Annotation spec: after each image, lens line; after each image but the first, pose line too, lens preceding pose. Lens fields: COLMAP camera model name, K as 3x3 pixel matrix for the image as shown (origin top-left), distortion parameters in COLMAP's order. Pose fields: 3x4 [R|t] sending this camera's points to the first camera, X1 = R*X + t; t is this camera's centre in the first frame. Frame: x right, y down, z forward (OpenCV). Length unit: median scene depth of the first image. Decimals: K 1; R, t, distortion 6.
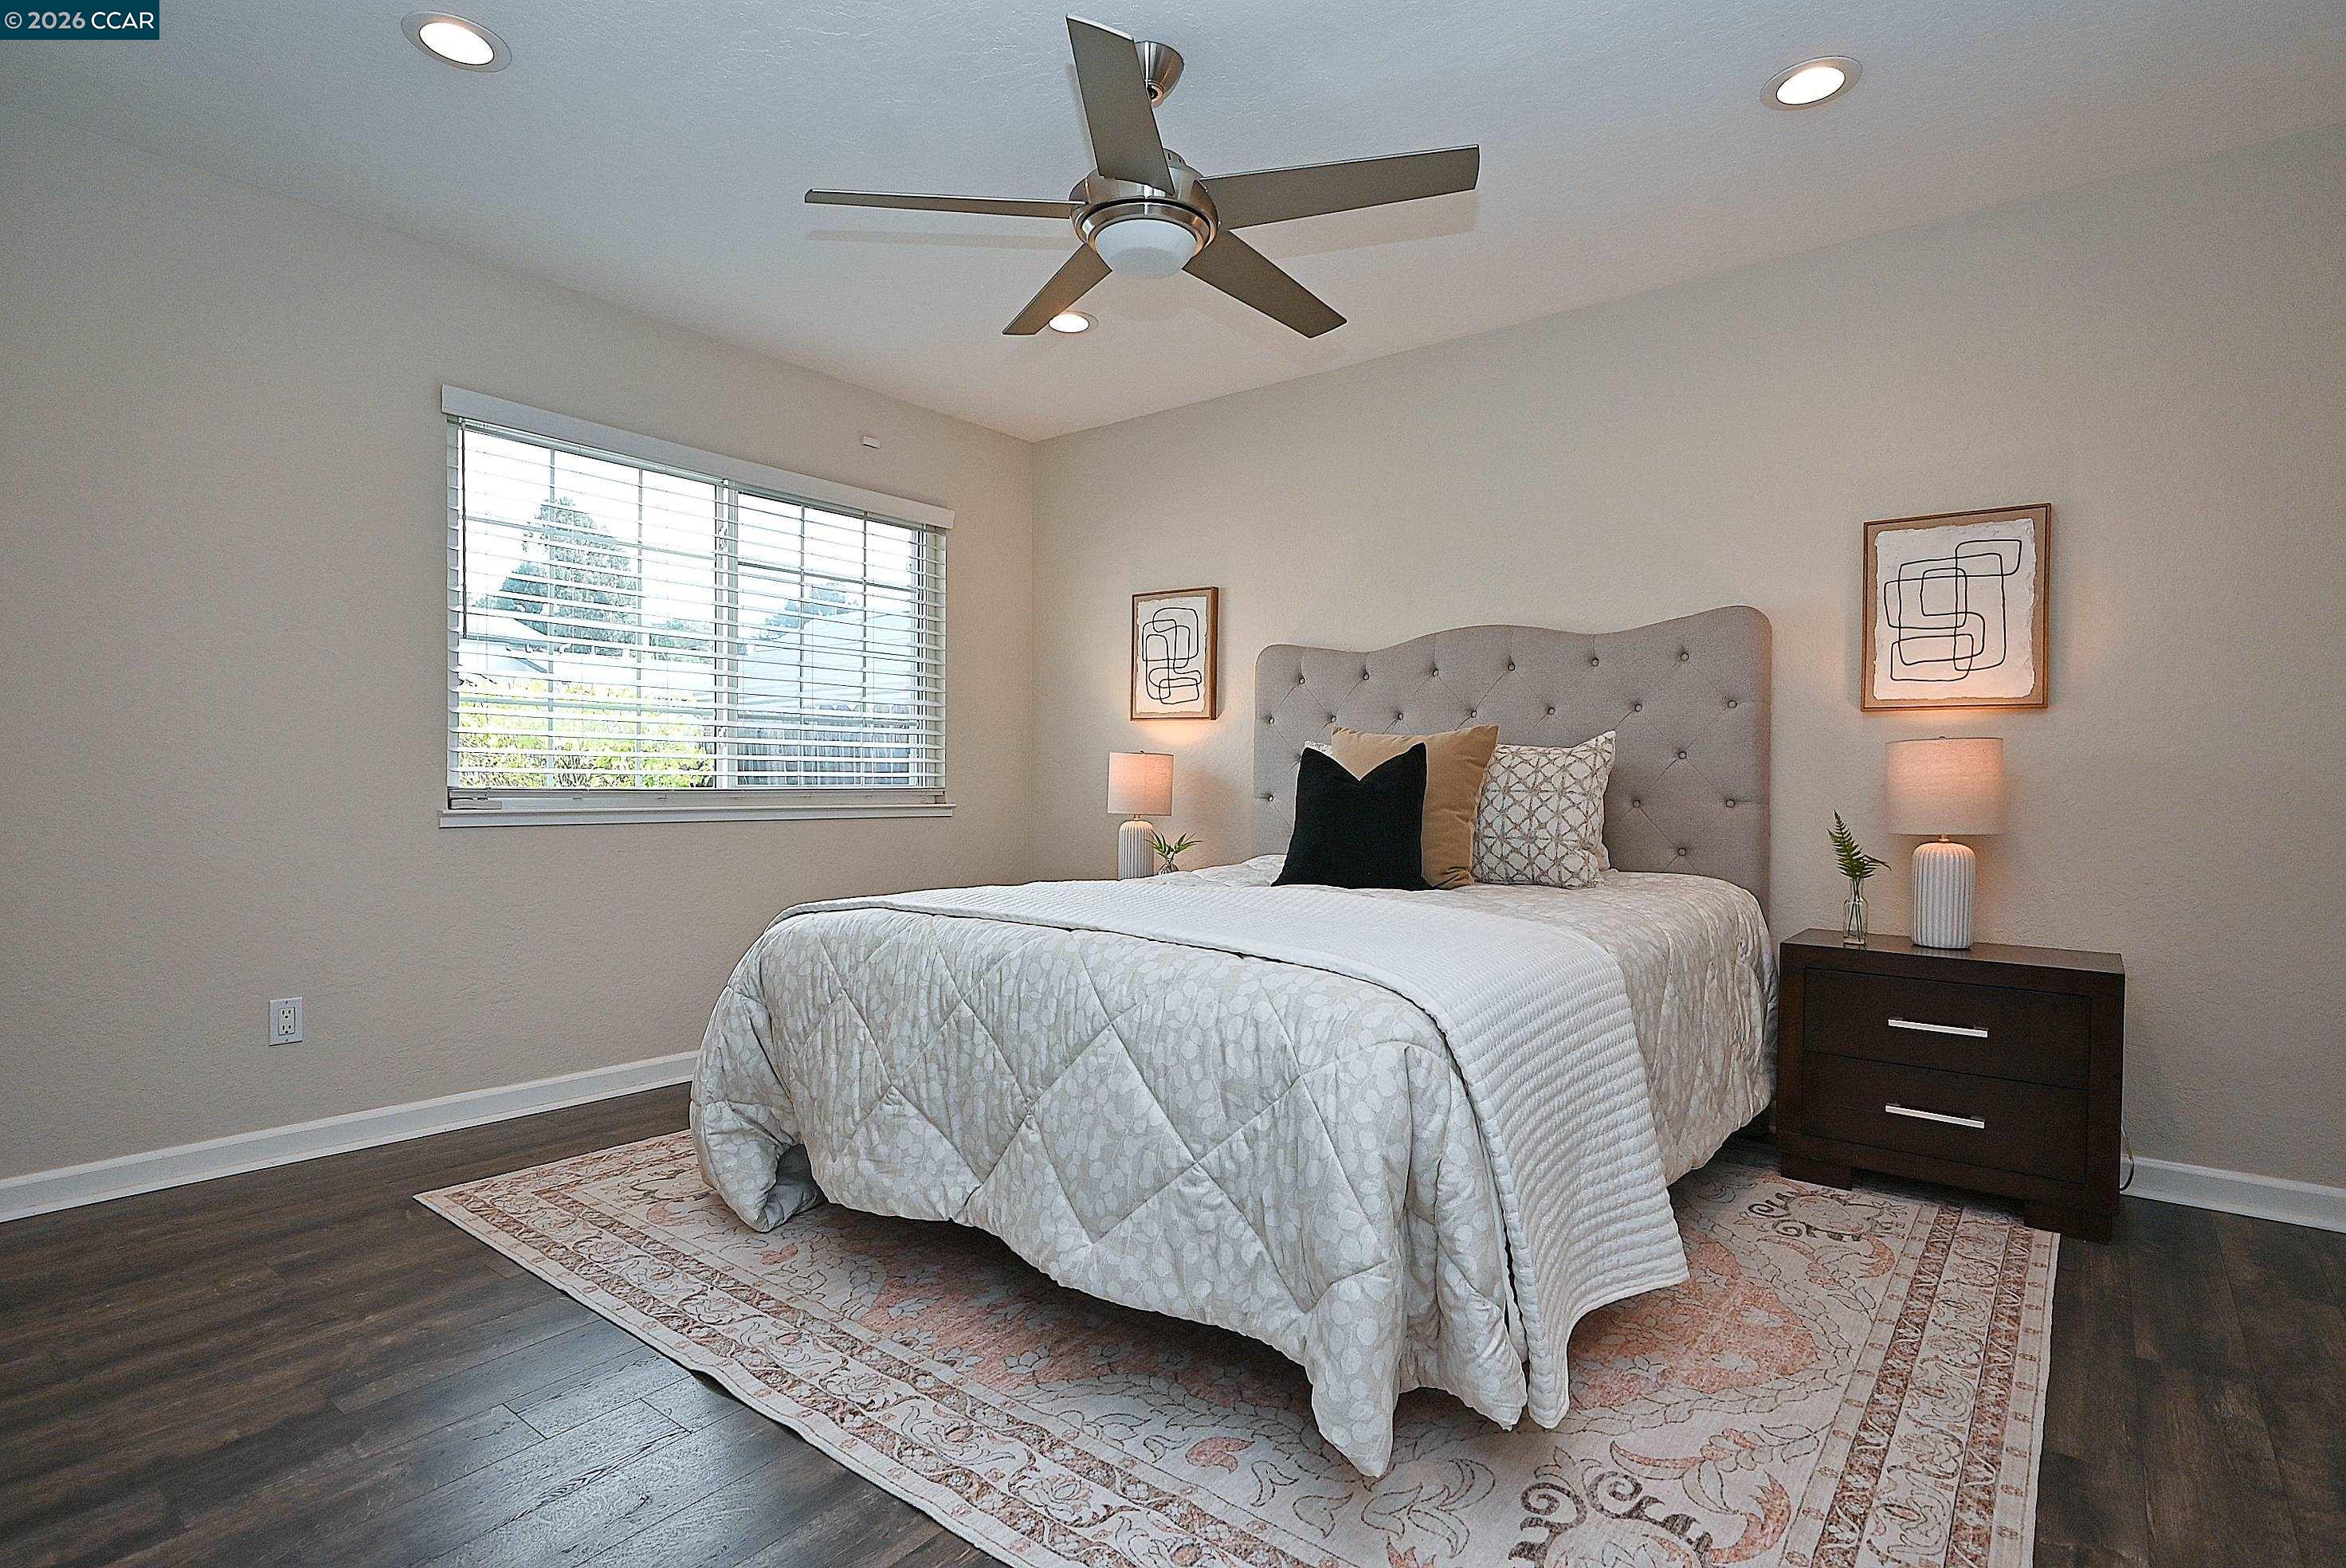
lens RADIAL K [[1180.2, 0, 1180.6], [0, 1180.2, 773.1], [0, 0, 1]] dist [-0.002667, -0.000087]
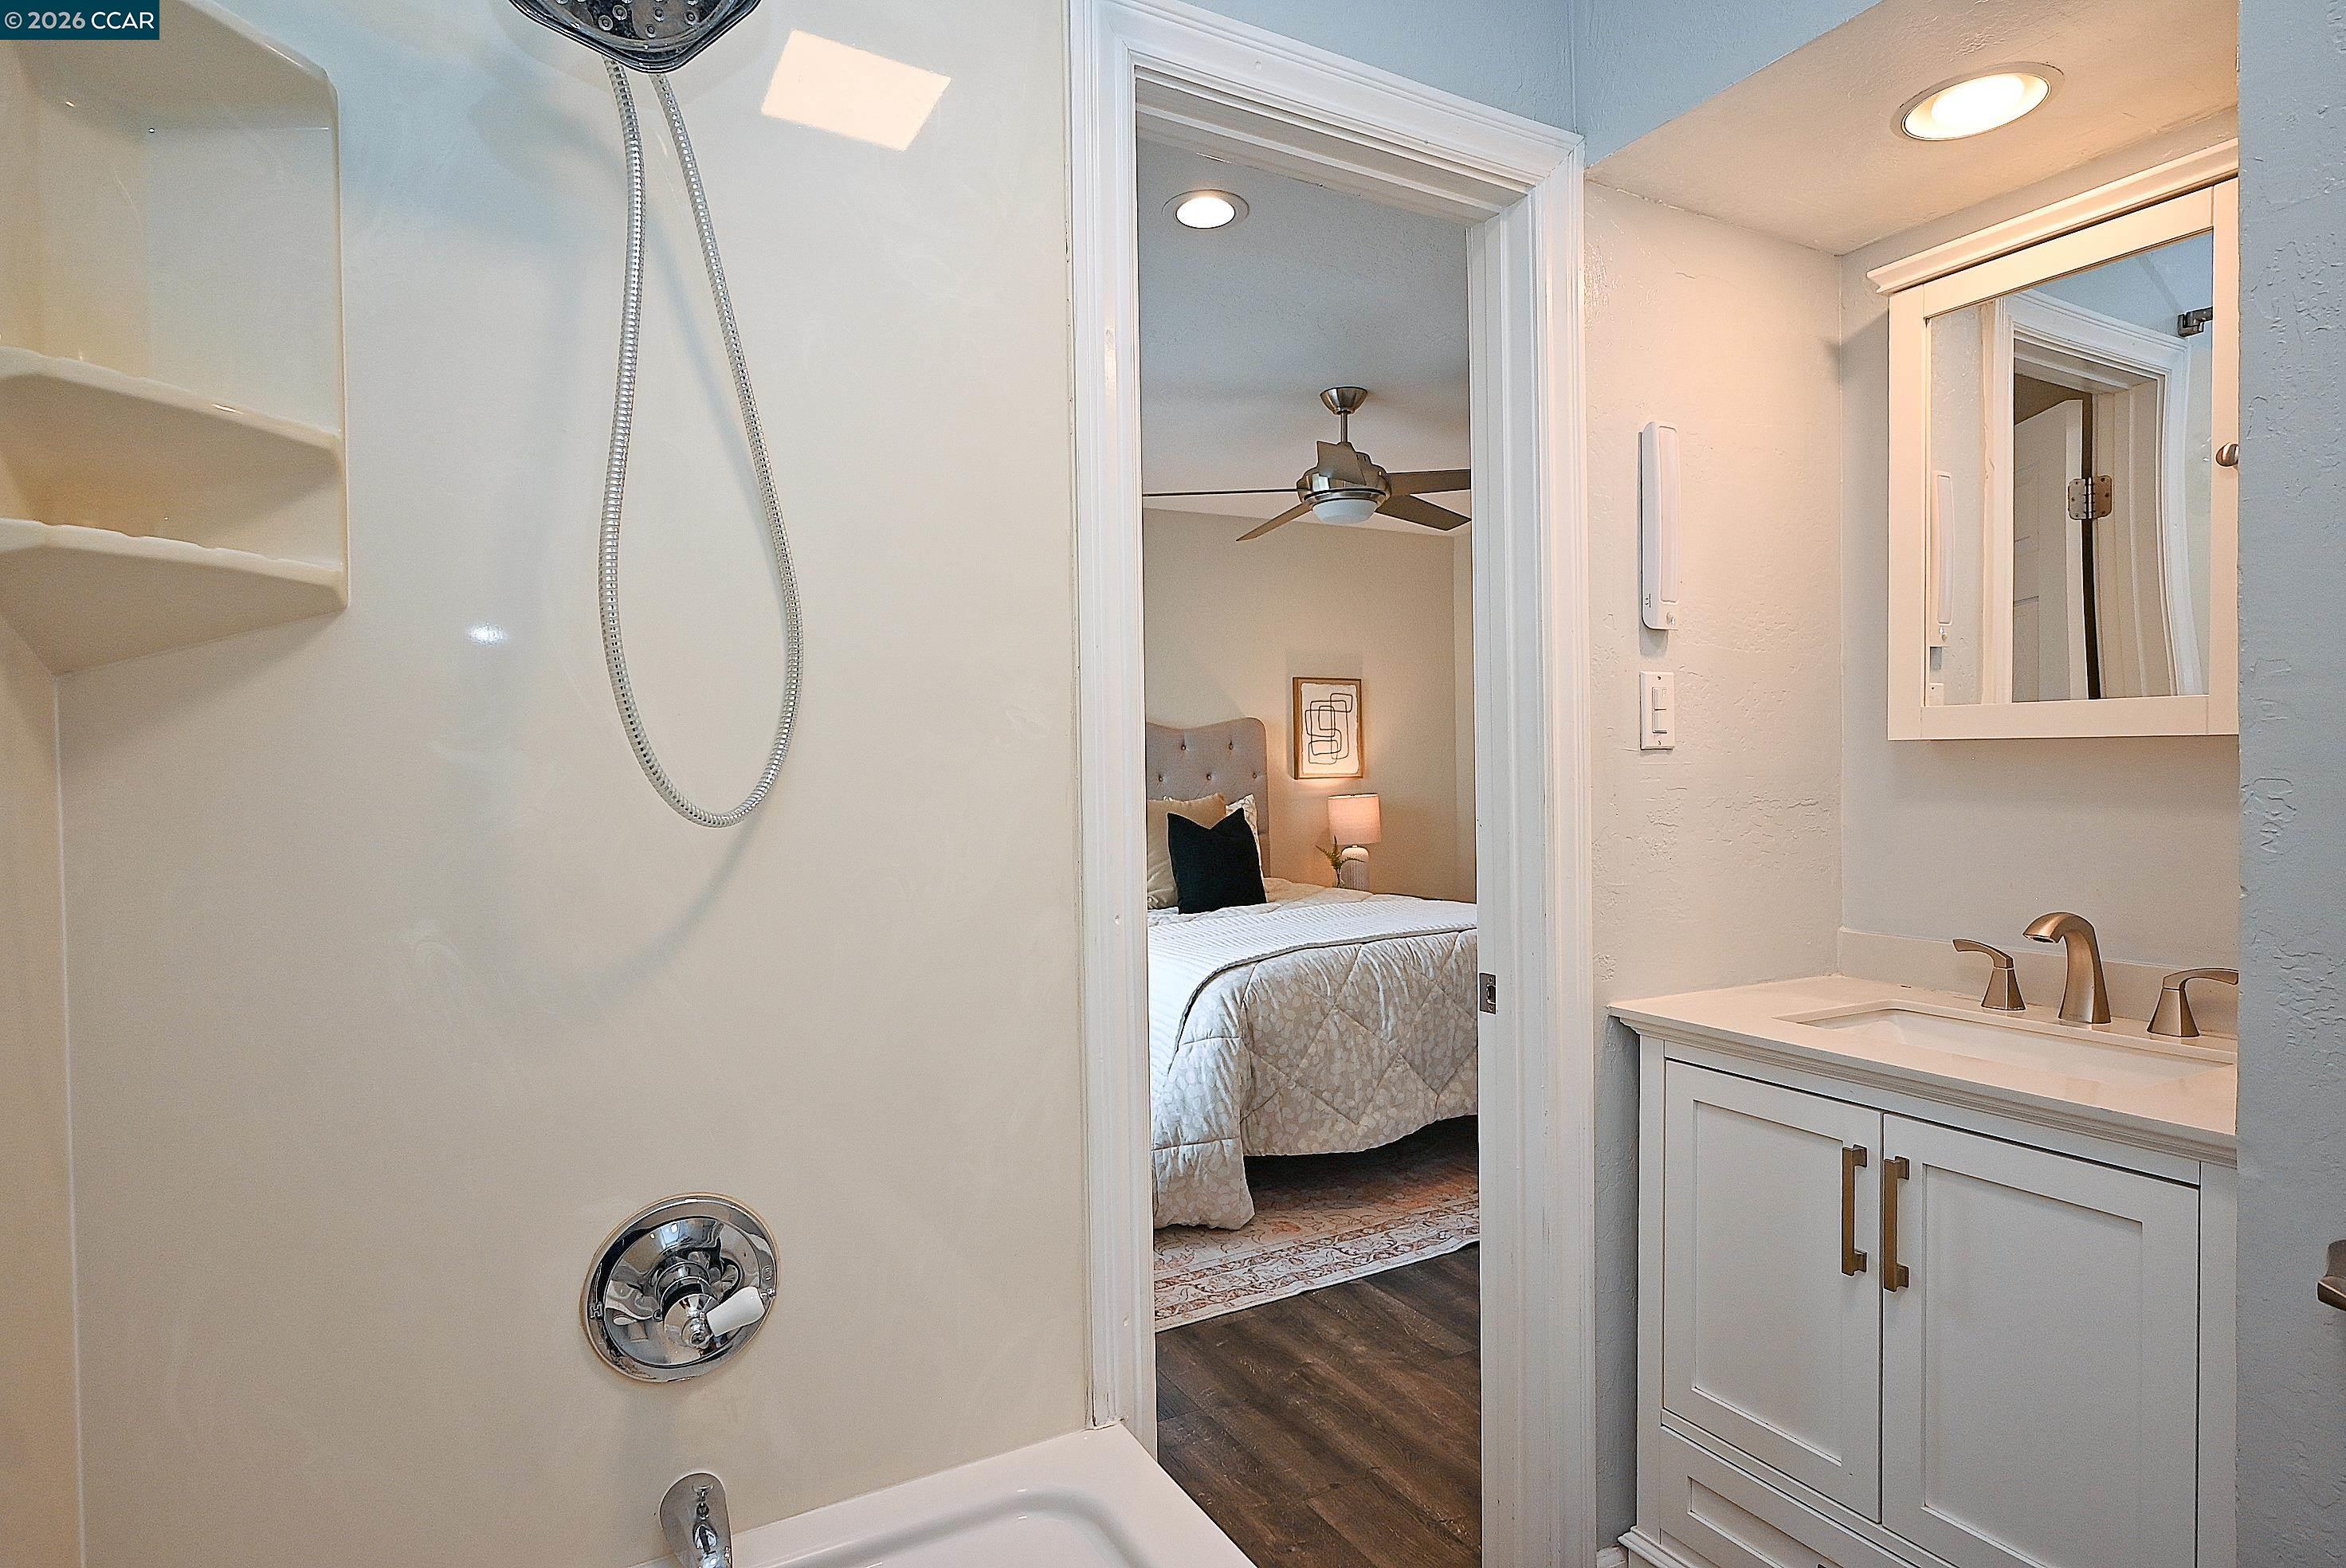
lens RADIAL K [[1180.2, 0, 1179.3], [0, 1180.2, 786.2], [0, 0, 1]] dist [-0.002667, -0.000087]
pose [[0.399711, -0.023035, 0.916352, -1.225946], [0.021663, 0.999642, 0.015679, -0.078056], [-0.916385, 0.013584, 0.400067, 0.452556]]
